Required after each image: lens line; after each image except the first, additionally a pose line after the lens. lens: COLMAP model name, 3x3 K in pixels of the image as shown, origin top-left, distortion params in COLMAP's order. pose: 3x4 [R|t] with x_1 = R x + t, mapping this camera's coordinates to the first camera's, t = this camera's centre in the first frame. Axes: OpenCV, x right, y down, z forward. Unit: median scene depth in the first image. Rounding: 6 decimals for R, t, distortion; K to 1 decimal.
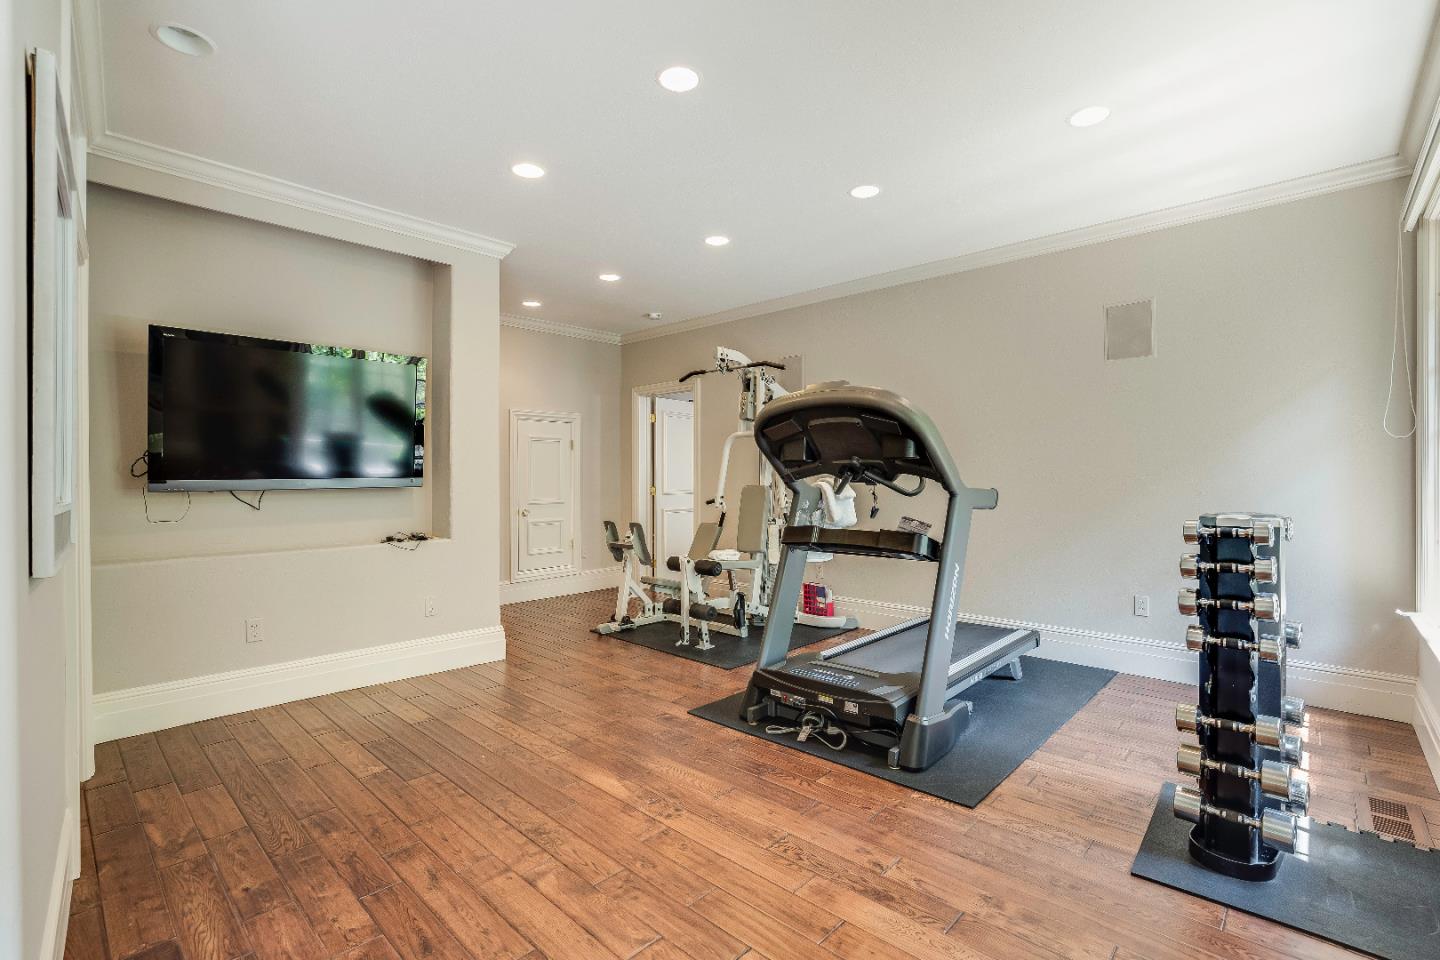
lens RADIAL K [[668.9, 0, 720.0], [0, 668.9, 480.0], [0, 0, 1]] dist [-0.059631, 0.026170]
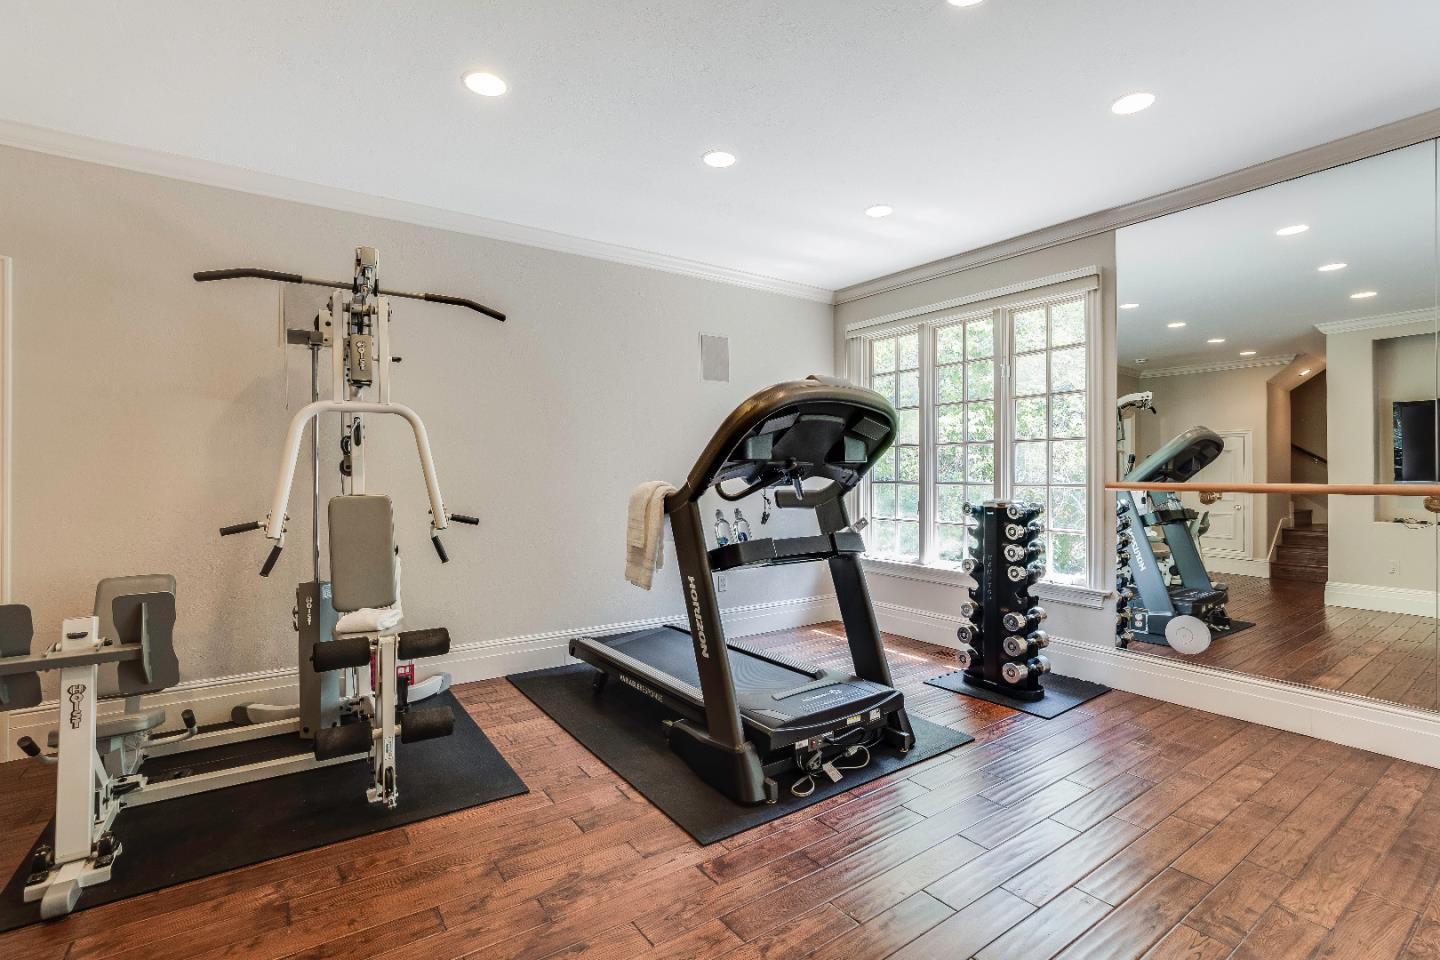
lens RADIAL K [[668.9, 0, 720.0], [0, 668.9, 480.0], [0, 0, 1]] dist [-0.059631, 0.026170]
pose [[0.201578, -0.007036, 0.979447, -0.622489], [0.005309, 0.999967, 0.006091, -0.009414], [-0.979458, 0.003972, 0.201608, 0.789934]]
